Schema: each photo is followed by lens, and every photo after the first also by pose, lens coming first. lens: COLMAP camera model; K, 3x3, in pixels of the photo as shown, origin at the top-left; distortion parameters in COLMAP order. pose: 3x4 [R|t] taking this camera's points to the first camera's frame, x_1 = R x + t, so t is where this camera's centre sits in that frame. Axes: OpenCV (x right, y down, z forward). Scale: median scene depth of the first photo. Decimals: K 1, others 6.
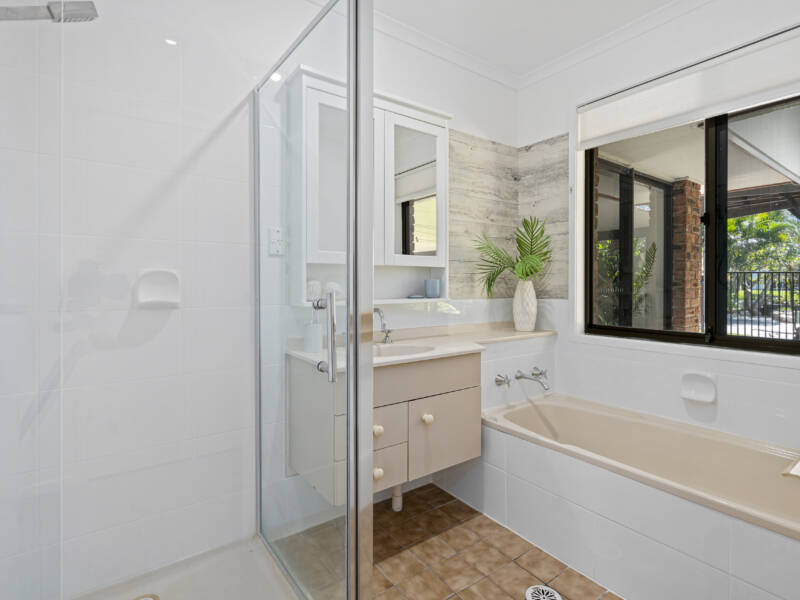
lens RADIAL K [[407.8, 0, 399.4], [0, 407.8, 296.0], [0, 0, 1]] dist [0.011927, 0.000435]
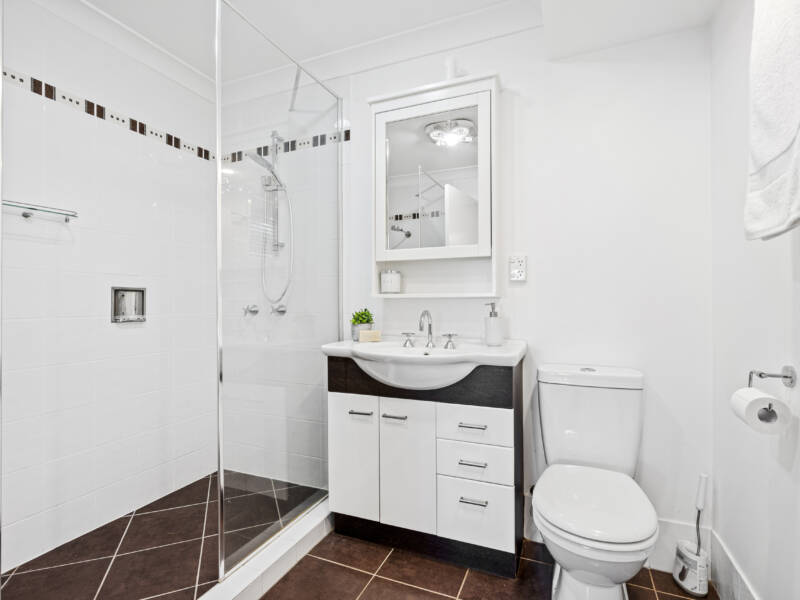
lens RADIAL K [[407.8, 0, 400.5], [0, 407.8, 299.1], [0, 0, 1]] dist [0.011927, 0.000435]
pose [[0.509004, 0.001743, -0.860762, 0.851268], [-0.021936, 0.999699, -0.010947, 0.027791], [0.860484, 0.024454, 0.508889, 0.506864]]
